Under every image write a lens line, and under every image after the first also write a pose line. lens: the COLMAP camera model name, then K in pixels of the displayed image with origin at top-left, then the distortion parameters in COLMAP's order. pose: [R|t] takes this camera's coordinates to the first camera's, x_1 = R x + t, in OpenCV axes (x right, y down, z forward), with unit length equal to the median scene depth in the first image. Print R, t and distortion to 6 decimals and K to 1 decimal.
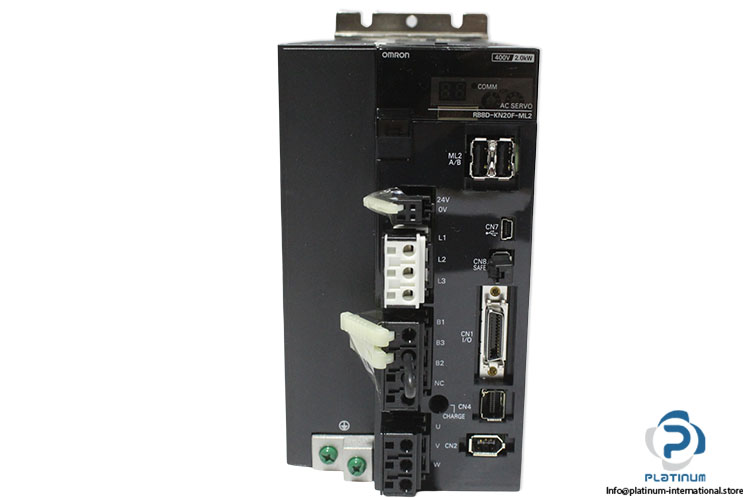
lens RADIAL K [[1011.0, 0, 375.0], [0, 1011.0, 250.0], [0, 0, 1]] dist [-0.013316, -0.019418]
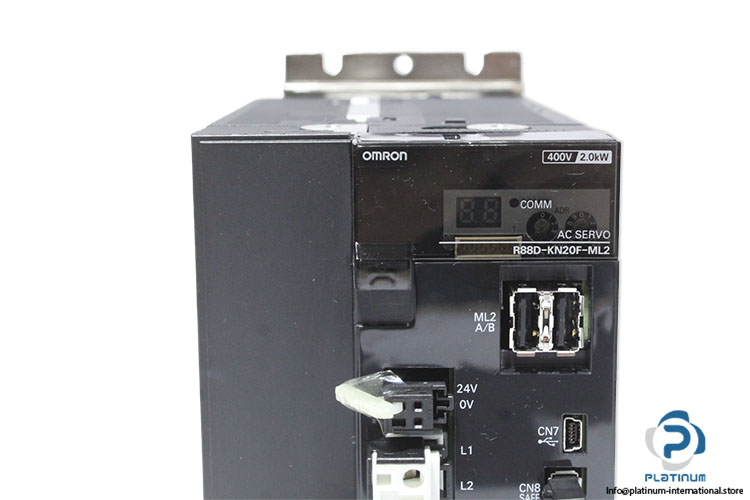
lens RADIAL K [[1450.4, 0, 375.0], [0, 1450.4, 250.0], [0, 0, 1]] dist [0.147264, -0.026543]
pose [[0.999627, -0.017584, 0.020903, -0.004634], [0.018710, 0.998313, -0.054972, -0.086910], [-0.019901, 0.055342, 0.998269, 0.126217]]
